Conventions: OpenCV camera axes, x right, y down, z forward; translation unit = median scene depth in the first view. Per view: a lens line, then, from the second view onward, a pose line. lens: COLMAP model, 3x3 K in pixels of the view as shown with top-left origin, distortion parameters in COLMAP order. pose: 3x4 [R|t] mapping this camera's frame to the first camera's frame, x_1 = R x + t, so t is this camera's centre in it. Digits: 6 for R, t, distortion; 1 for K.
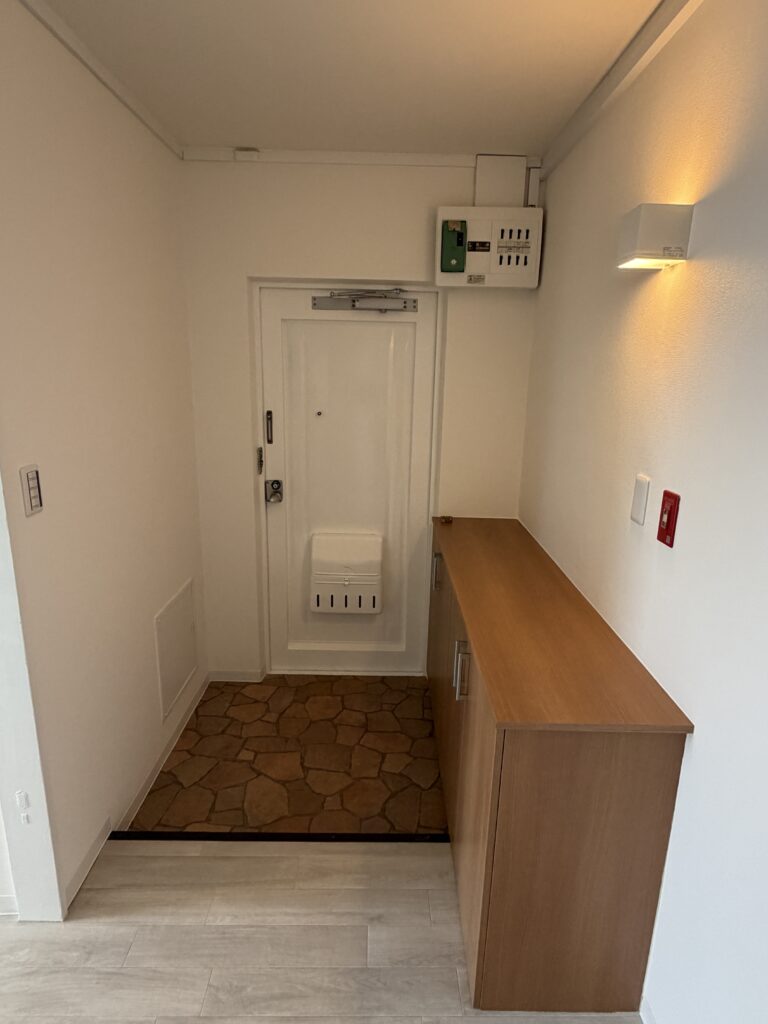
lens RADIAL K [[566.6, 0, 386.9], [0, 566.6, 508.4], [0, 0, 1]] dist [0.001783, -0.000073]
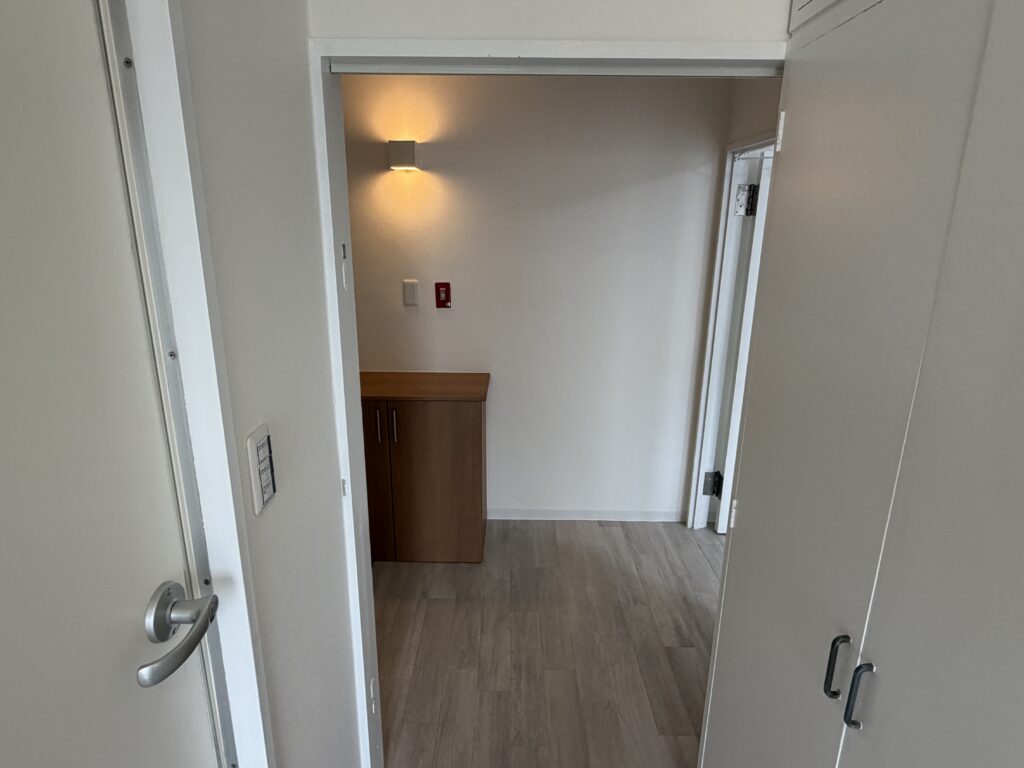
lens RADIAL K [[566.6, 0, 509.6], [0, 566.6, 377.3], [0, 0, 1]] dist [0.001783, -0.000073]
pose [[0.020322, -0.285696, 0.958105, -1.423142], [0.220529, 0.935981, 0.274422, -0.196584], [-0.975169, 0.205713, 0.082025, 0.592333]]
